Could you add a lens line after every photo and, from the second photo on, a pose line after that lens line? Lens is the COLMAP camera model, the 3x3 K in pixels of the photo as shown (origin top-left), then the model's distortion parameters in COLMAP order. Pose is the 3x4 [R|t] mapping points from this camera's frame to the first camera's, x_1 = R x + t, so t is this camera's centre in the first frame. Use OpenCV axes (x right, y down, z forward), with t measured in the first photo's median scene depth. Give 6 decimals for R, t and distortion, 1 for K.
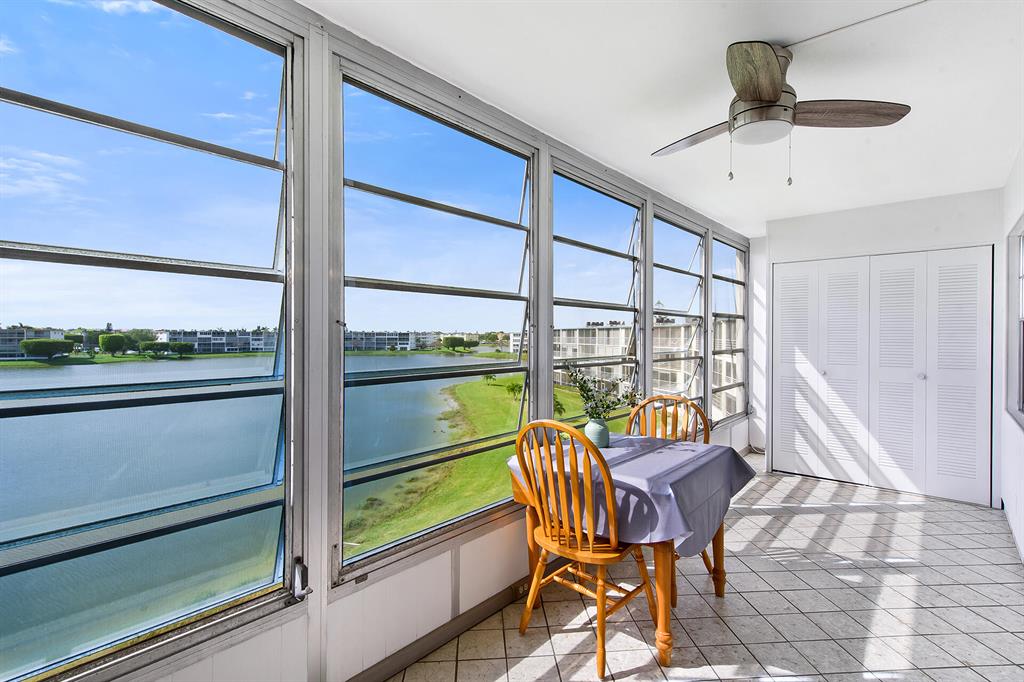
lens RADIAL K [[490.6, 0, 510.3], [0, 490.6, 334.0], [0, 0, 1]] dist [0.015107, -0.000936]
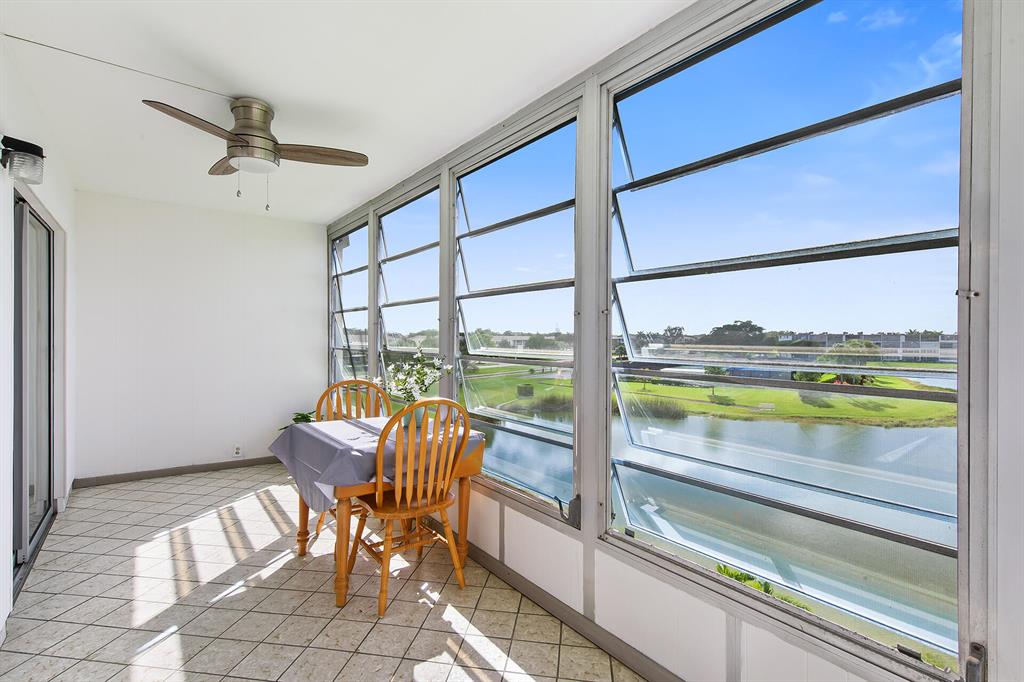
lens RADIAL K [[490.6, 0, 510.3], [0, 490.6, 334.0], [0, 0, 1]] dist [0.015107, -0.000936]
pose [[-0.213812, -0.016192, -0.976741, 1.290666], [-0.006257, 0.999865, -0.015206, 0.038954], [0.976855, 0.002860, -0.213884, 1.540210]]
